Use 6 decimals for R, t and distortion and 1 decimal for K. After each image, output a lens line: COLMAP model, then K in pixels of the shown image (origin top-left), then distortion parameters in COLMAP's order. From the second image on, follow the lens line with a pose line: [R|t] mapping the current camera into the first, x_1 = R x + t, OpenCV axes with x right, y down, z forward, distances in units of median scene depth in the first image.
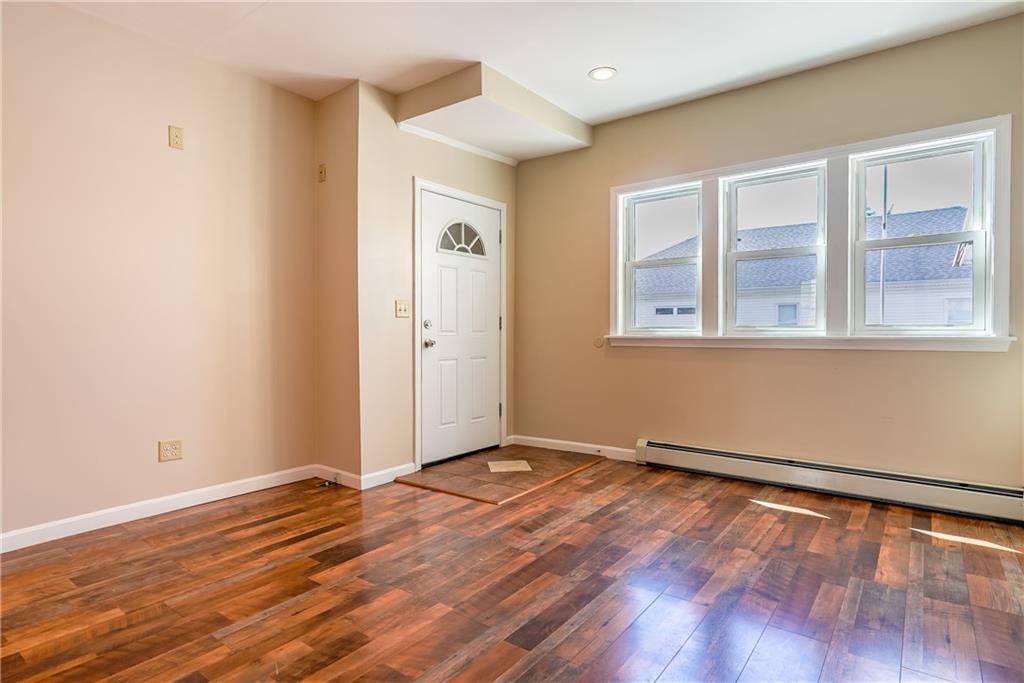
lens RADIAL K [[541.9, 0, 506.7], [0, 541.9, 340.9], [0, 0, 1]] dist [-0.001689, 0.001322]
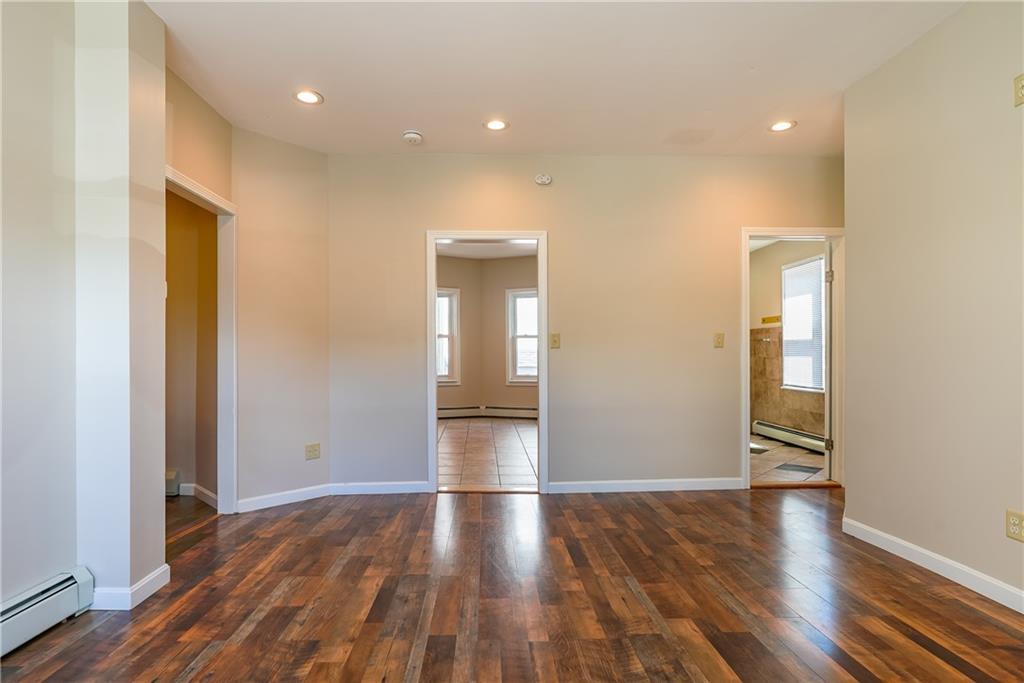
lens RADIAL K [[546.6, 0, 498.3], [0, 546.6, 344.8], [0, 0, 1]] dist [-0.000632, 0.001573]
pose [[-0.776747, -0.007677, -0.629766, 0.413852], [-0.002613, 0.999956, -0.008967, -0.035520], [0.629808, -0.005320, -0.776733, 1.224739]]
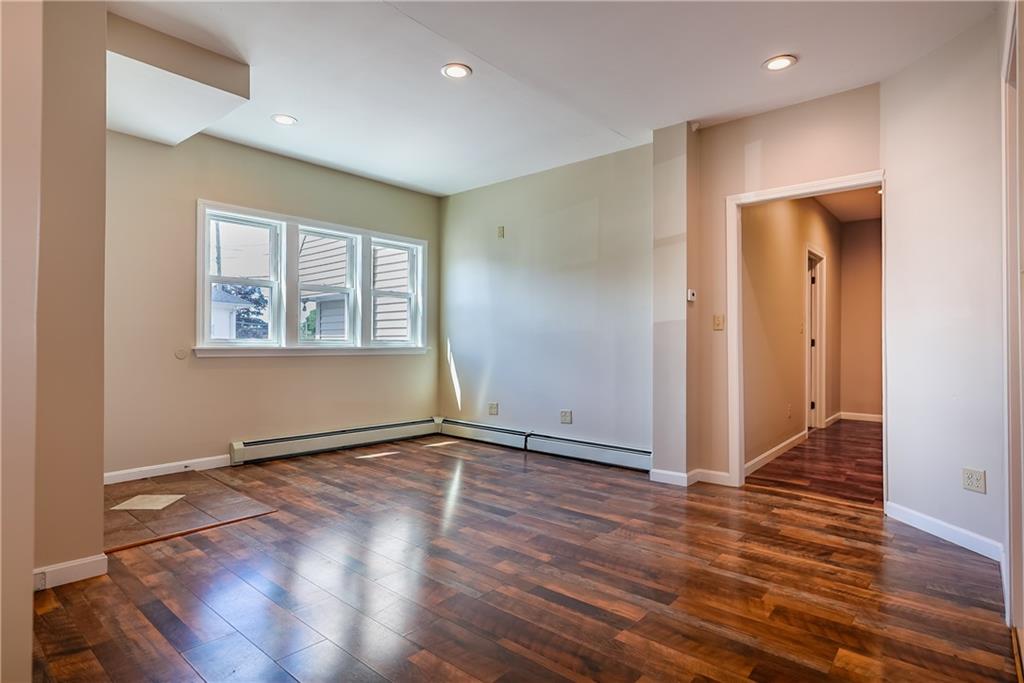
lens RADIAL K [[546.6, 0, 498.3], [0, 546.6, 344.8], [0, 0, 1]] dist [-0.000632, 0.001573]
pose [[0.075008, 0.001041, 0.997182, -1.127019], [0.008832, 0.999960, -0.001708, -0.009553], [-0.997144, 0.008935, 0.074995, 0.551633]]
